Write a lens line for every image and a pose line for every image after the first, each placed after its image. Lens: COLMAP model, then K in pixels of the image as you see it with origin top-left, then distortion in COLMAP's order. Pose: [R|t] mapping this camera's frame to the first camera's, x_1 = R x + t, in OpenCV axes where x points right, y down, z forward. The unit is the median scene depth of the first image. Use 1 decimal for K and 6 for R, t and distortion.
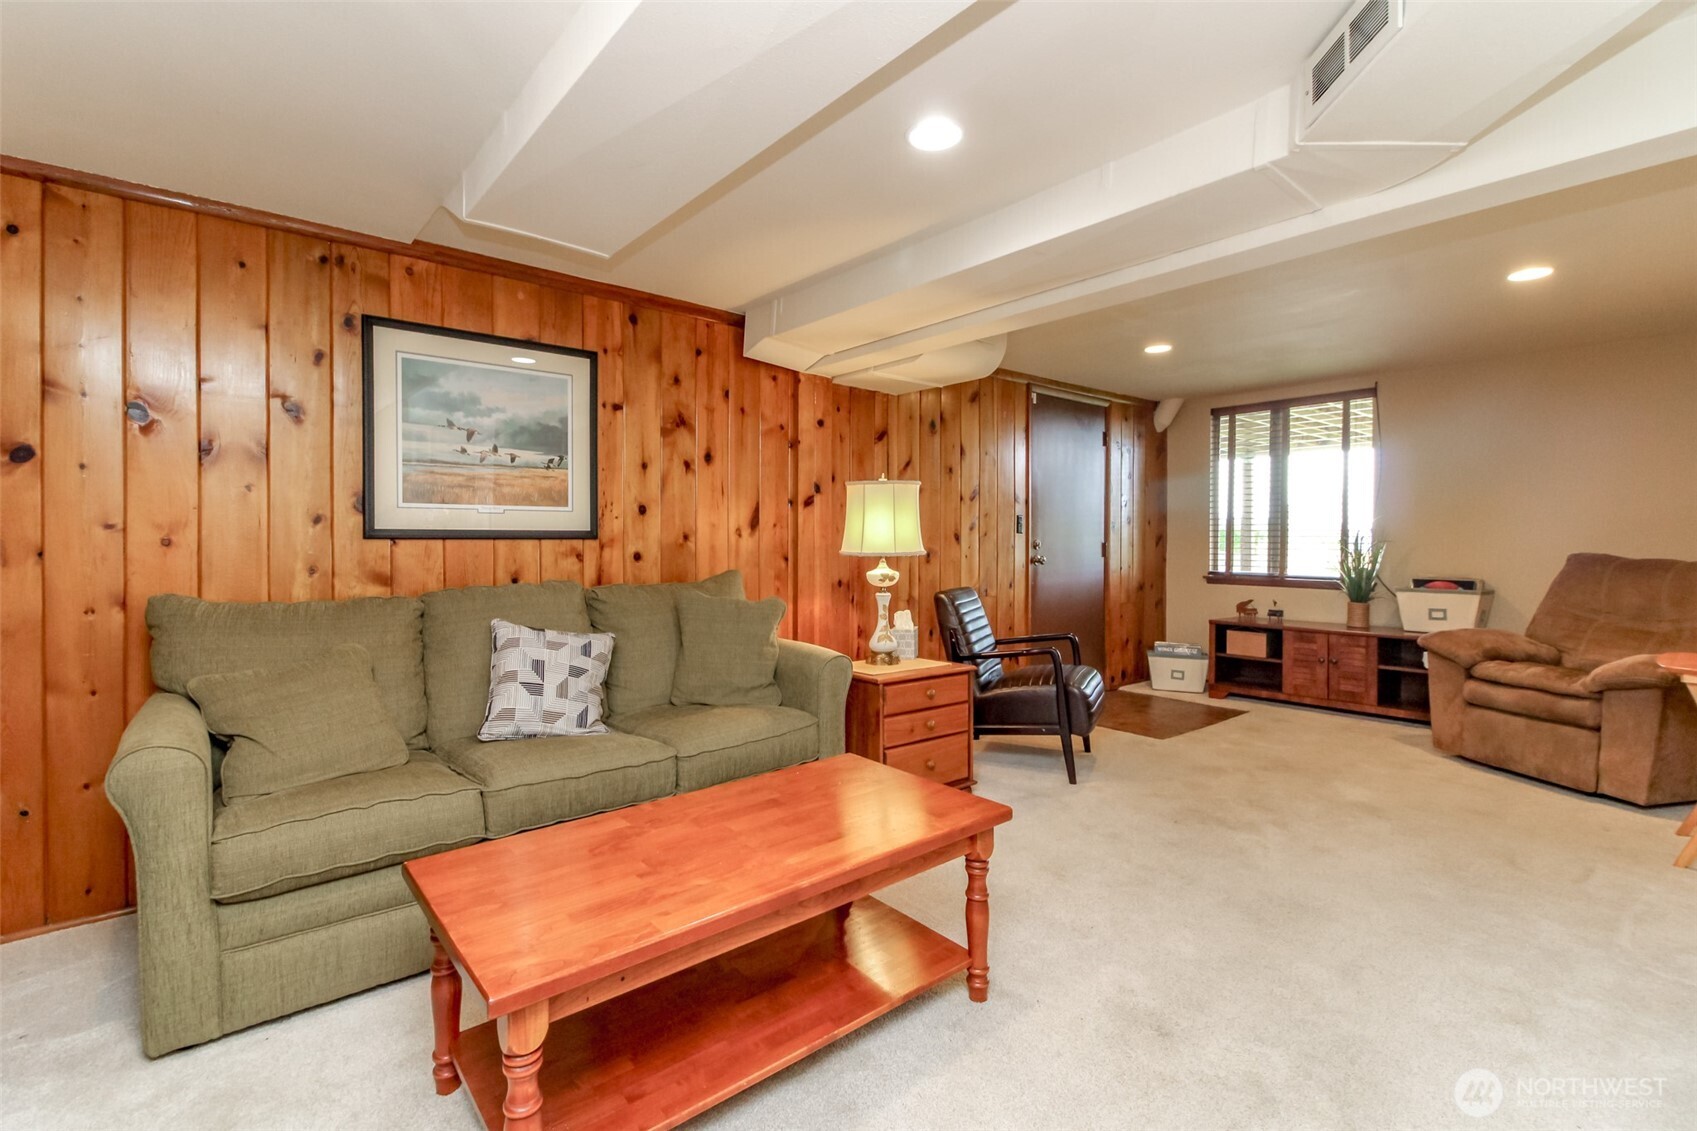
lens RADIAL K [[779.6, 0, 848.8], [0, 779.6, 558.8], [0, 0, 1]] dist [-0.000192, -0.000131]
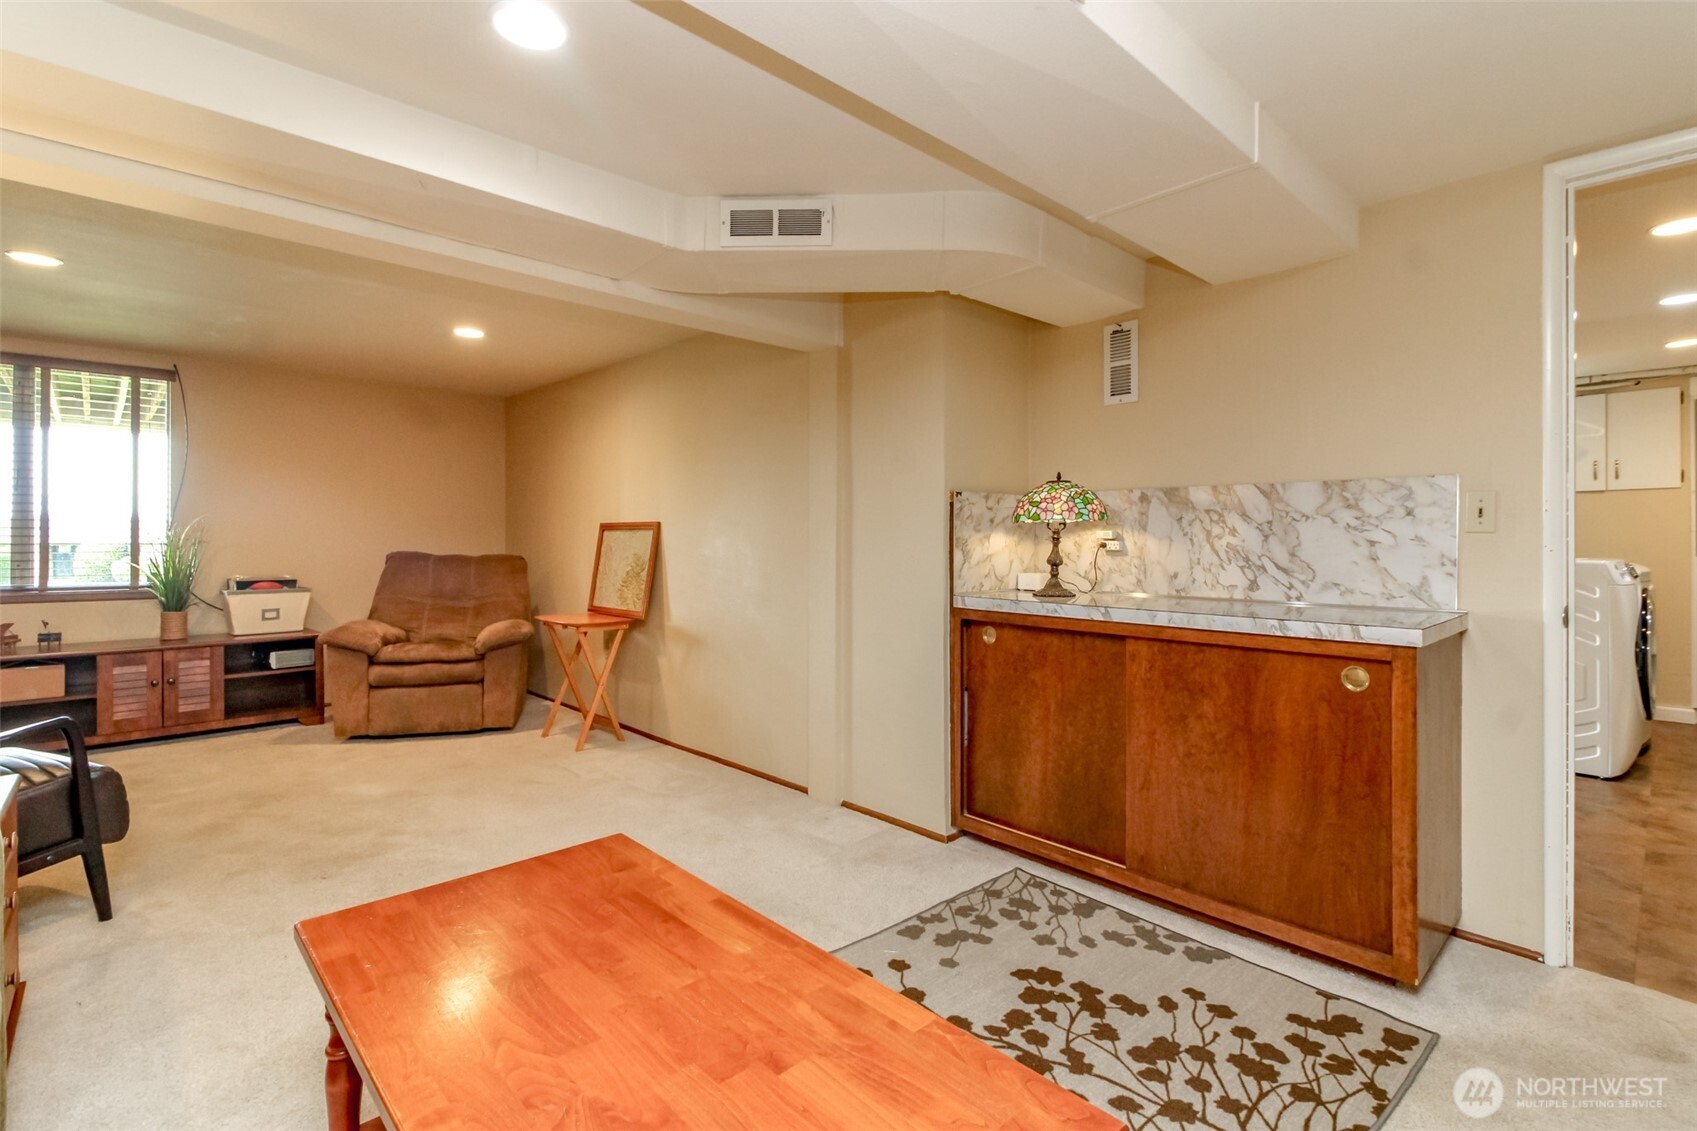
lens RADIAL K [[779.6, 0, 847.5], [0, 779.6, 549.4], [0, 0, 1]] dist [-0.000192, -0.000131]
pose [[-0.072876, -0.012491, 0.997263, -0.323933], [0.021981, 0.999659, 0.014127, -0.011288], [-0.997099, 0.022950, -0.072576, 0.349543]]
